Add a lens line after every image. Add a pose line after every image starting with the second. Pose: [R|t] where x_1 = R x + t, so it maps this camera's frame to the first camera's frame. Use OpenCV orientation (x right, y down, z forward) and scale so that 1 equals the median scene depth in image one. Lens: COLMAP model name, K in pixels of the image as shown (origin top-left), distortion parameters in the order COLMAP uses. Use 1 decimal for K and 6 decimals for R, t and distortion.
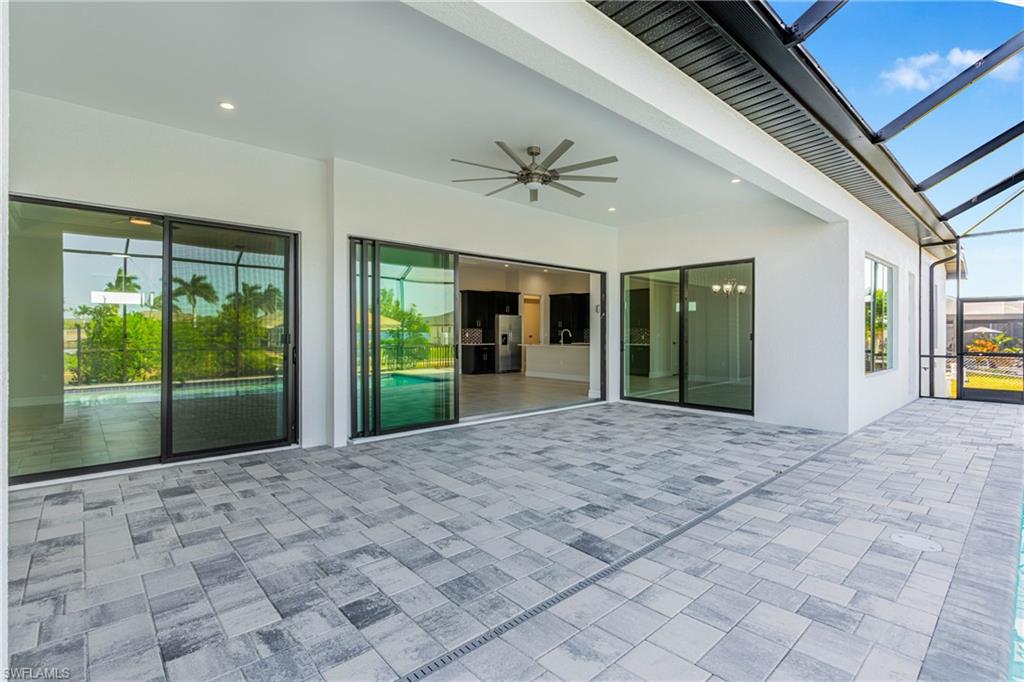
lens RADIAL K [[498.6, 0, 516.7], [0, 498.6, 342.5], [0, 0, 1]] dist [-0.000138, -0.000700]
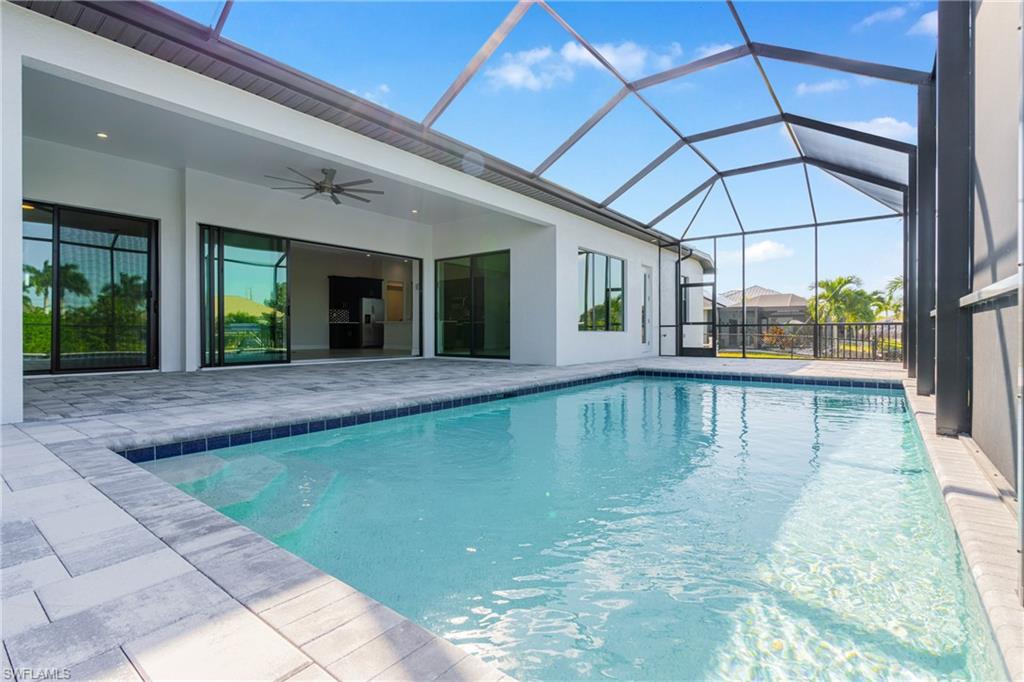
lens RADIAL K [[498.6, 0, 508.1], [0, 498.6, 343.2], [0, 0, 1]] dist [-0.000138, -0.000700]
pose [[0.987710, -0.001292, 0.156293, 0.205358], [0.000660, 0.999991, 0.004090, 0.079502], [-0.156297, -0.003936, 0.987702, -0.353056]]
